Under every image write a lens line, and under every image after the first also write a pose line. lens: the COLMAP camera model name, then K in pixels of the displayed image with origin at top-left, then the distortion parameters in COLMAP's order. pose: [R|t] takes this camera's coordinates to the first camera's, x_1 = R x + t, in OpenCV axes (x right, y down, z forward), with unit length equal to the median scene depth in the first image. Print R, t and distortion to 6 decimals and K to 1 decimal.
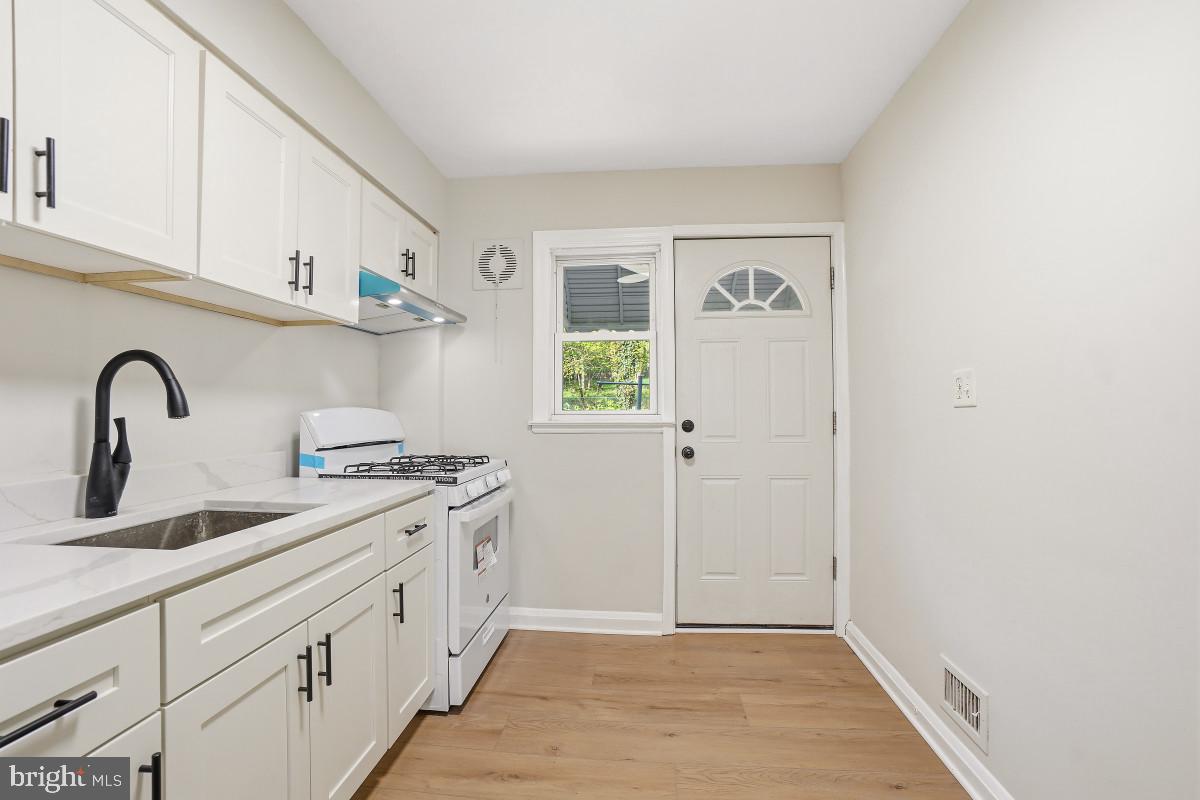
lens RADIAL K [[546.3, 0, 594.1], [0, 546.3, 397.8], [0, 0, 1]] dist [-0.047201, 0.019916]
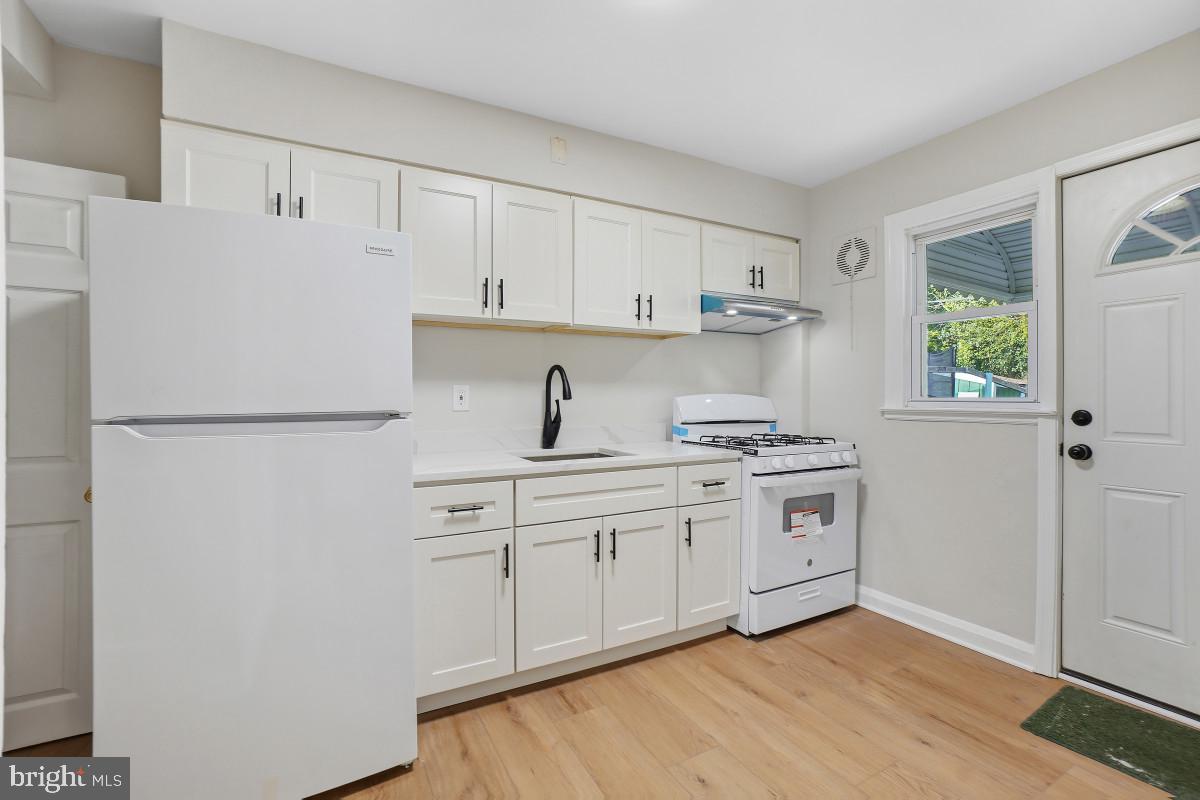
lens RADIAL K [[531.7, 0, 590.3], [0, 531.7, 388.7], [0, 0, 1]] dist [-0.013704, 0.000349]
pose [[0.561011, -0.007517, -0.827774, 0.501513], [0.015128, 0.999885, 0.001173, -0.001170], [0.827670, -0.013181, 0.561060, 0.006959]]
